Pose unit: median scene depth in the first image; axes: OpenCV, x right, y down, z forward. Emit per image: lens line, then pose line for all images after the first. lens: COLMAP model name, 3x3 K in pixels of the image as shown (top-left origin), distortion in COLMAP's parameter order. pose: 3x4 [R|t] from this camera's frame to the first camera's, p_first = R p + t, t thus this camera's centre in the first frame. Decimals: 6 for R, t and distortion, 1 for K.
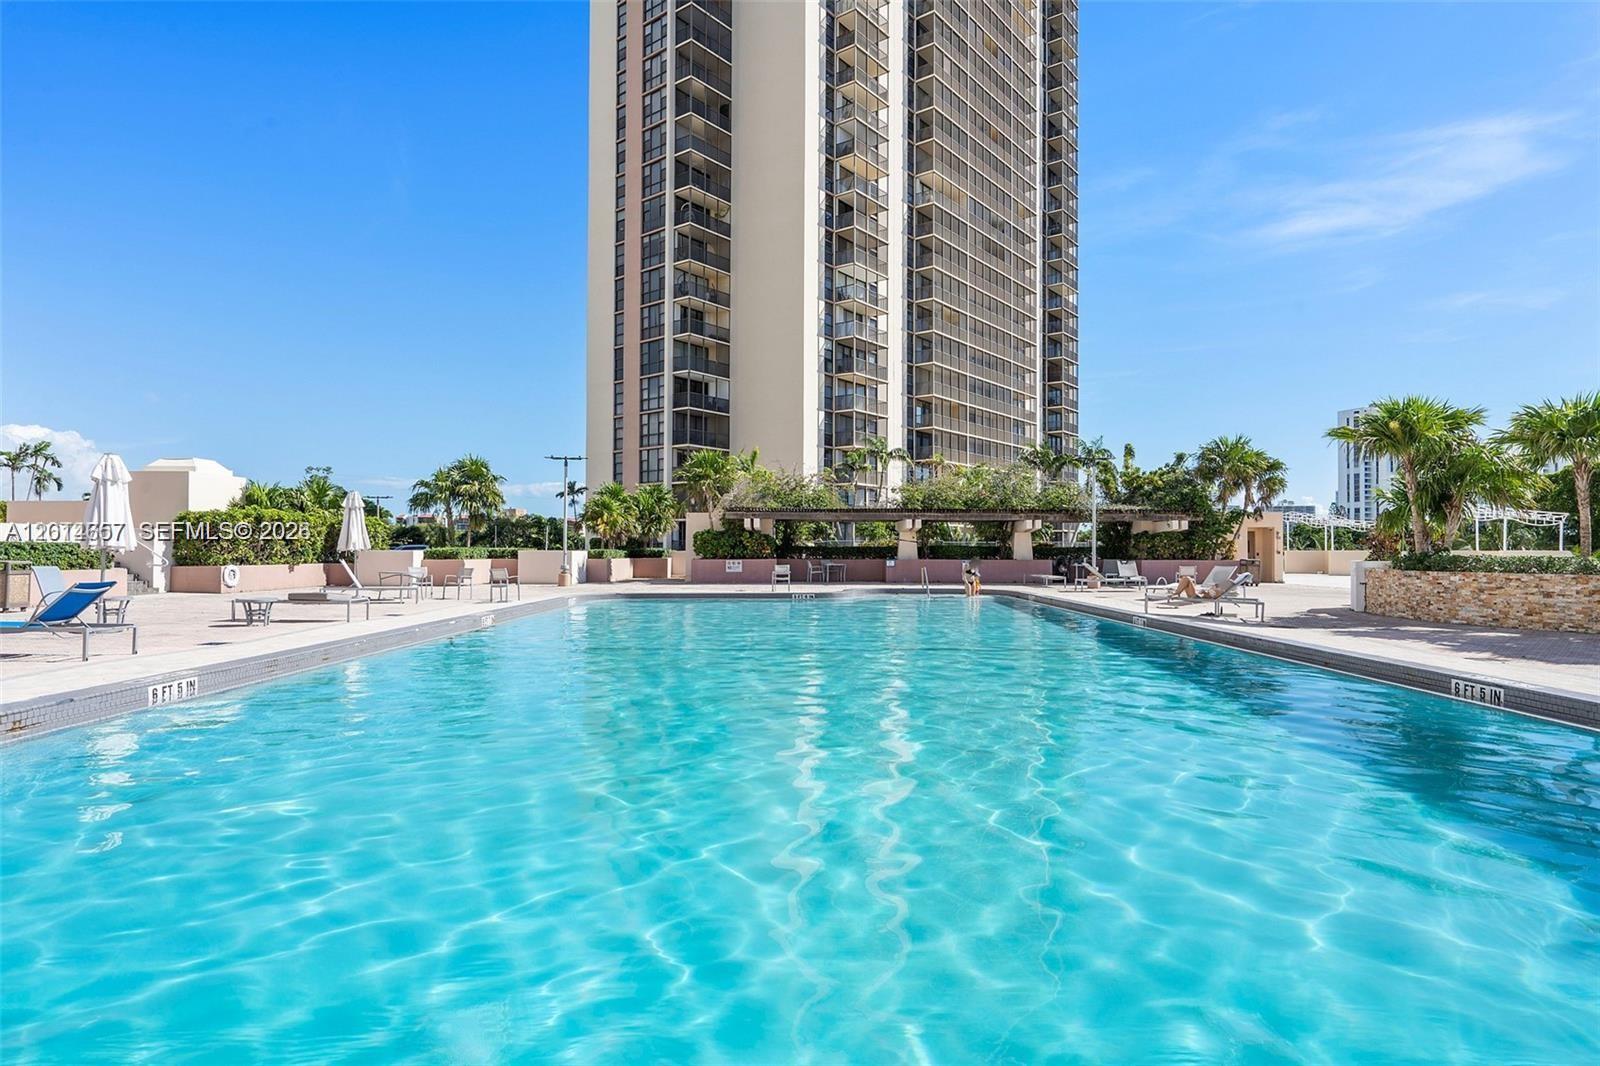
lens RADIAL K [[859.4, 0, 800.5], [0, 859.4, 536.4], [0, 0, 1]] dist [-0.003133, 0.002607]
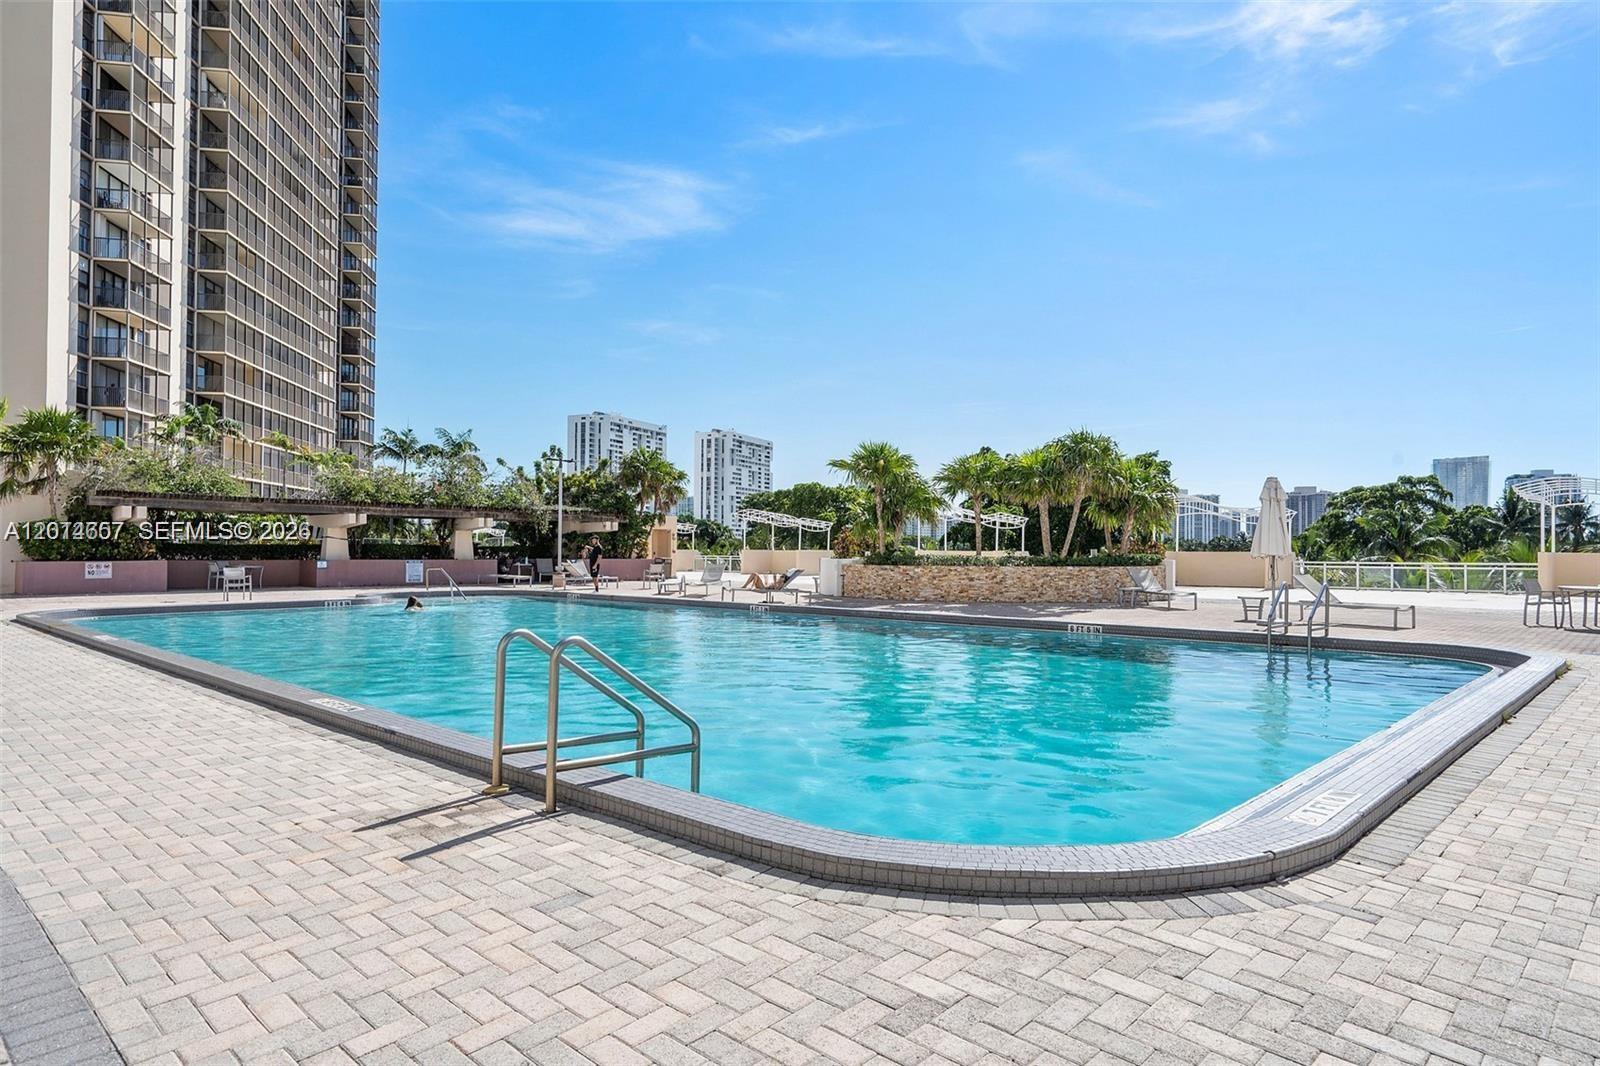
lens RADIAL K [[956.7, 0, 798.0], [0, 956.7, 535.8], [0, 0, 1]] dist [0.006802, 0.002310]
pose [[0.688578, 0.011982, 0.725064, -0.136325], [-0.014339, 0.999893, -0.002906, -0.000570], [-0.725021, -0.008396, 0.688676, 0.002866]]
